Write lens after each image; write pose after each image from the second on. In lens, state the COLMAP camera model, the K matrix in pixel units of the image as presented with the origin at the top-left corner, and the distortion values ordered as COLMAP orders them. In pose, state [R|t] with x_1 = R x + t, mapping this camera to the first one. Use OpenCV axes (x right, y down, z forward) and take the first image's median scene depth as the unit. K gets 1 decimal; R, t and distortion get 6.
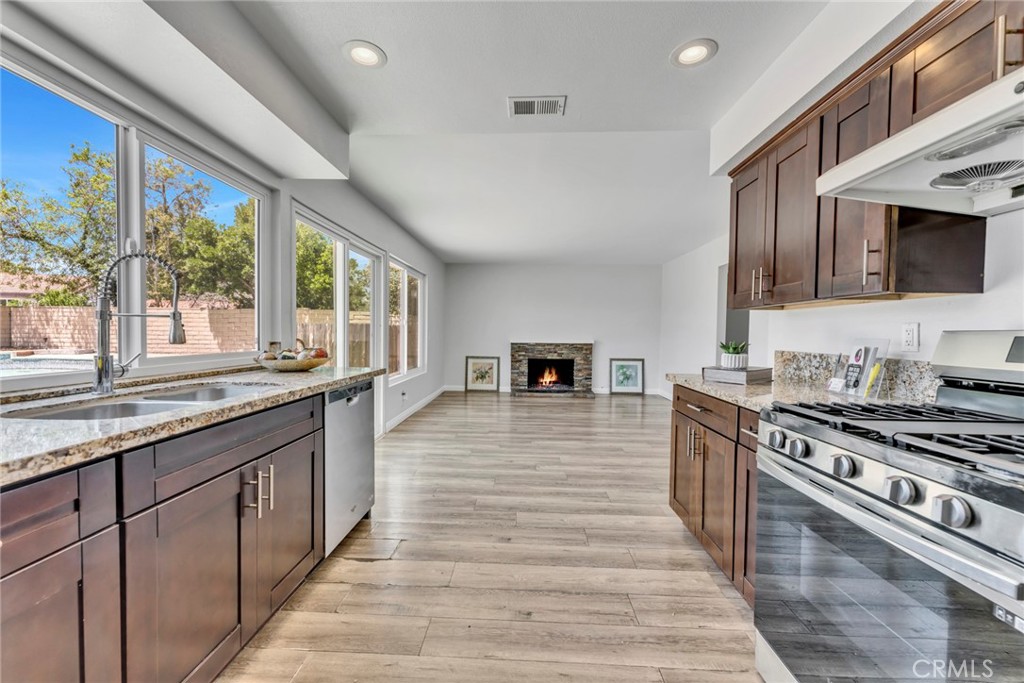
lens RADIAL K [[408.9, 0, 509.7], [0, 408.9, 341.7], [0, 0, 1]] dist [0.002732, -0.000027]
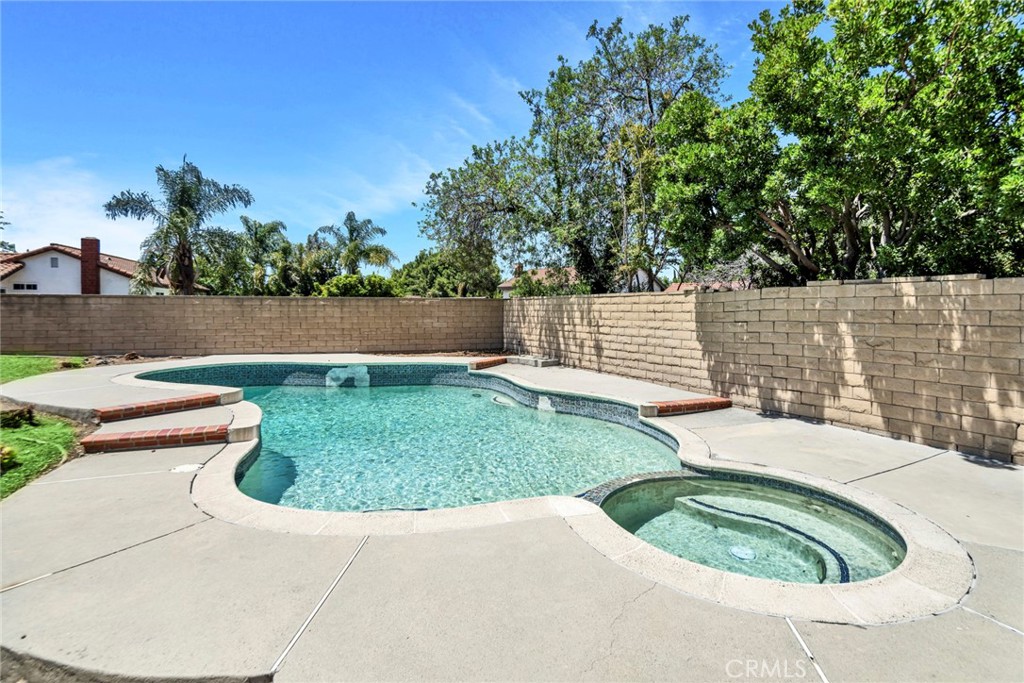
lens RADIAL K [[500.5, 0, 512.0], [0, 500.5, 341.5], [0, 0, 1]] dist [0.002317, 0.000185]
pose [[0.473836, 0.045510, -0.879436, -0.606512], [-0.022085, 0.998964, 0.039797, -0.076482], [0.880336, 0.000565, 0.474350, 0.997520]]
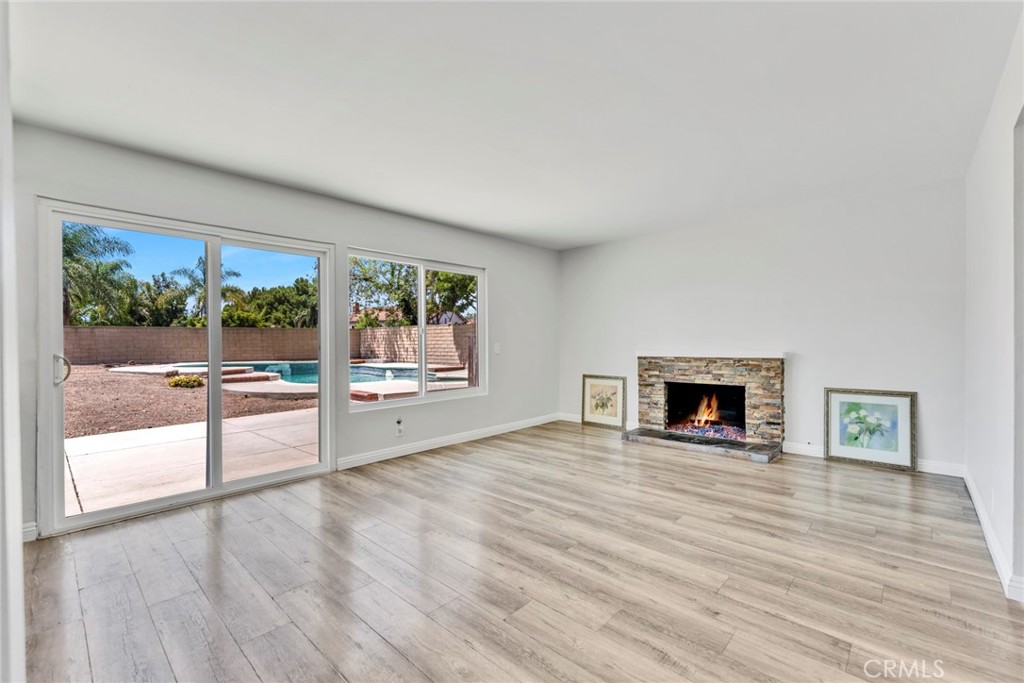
lens RADIAL K [[435.1, 0, 512.0], [0, 435.1, 341.5], [0, 0, 1]] dist [0.000192, -0.000015]
pose [[0.763001, -0.017909, -0.646149, 0.301948], [0.001126, 0.999651, -0.026378, -0.002960], [0.646396, 0.019399, 0.762755, 0.339788]]
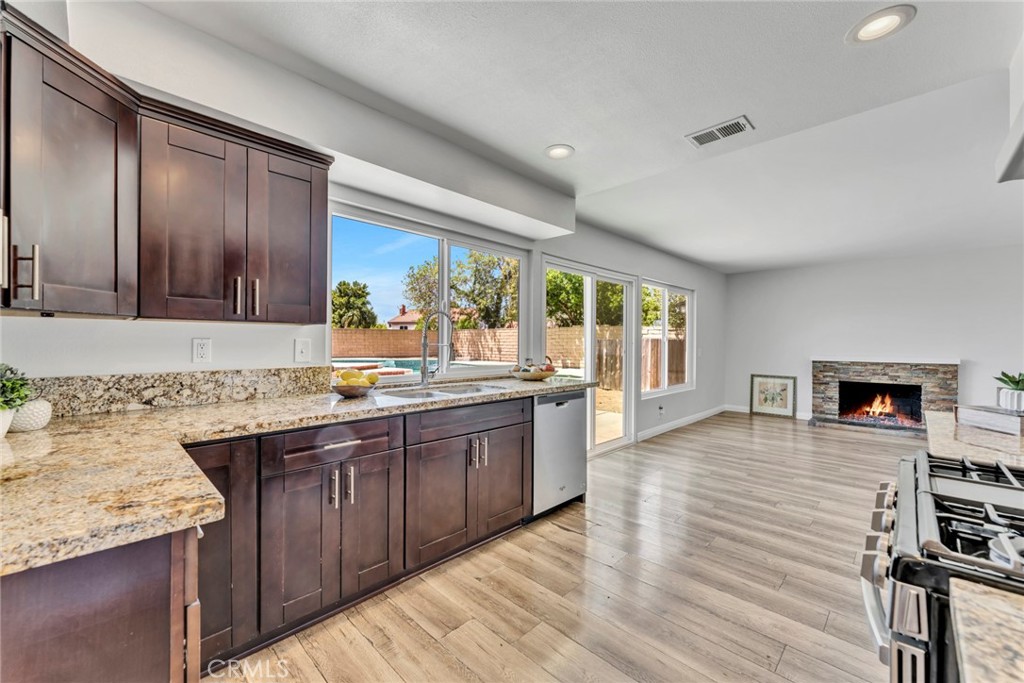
lens RADIAL K [[408.9, 0, 509.7], [0, 408.9, 341.7], [0, 0, 1]] dist [0.002732, -0.000027]
pose [[0.741191, -0.008028, -0.671246, 0.106799], [-0.012263, 0.999600, -0.025496, -0.006946], [0.671182, 0.027129, 0.740796, -0.026235]]
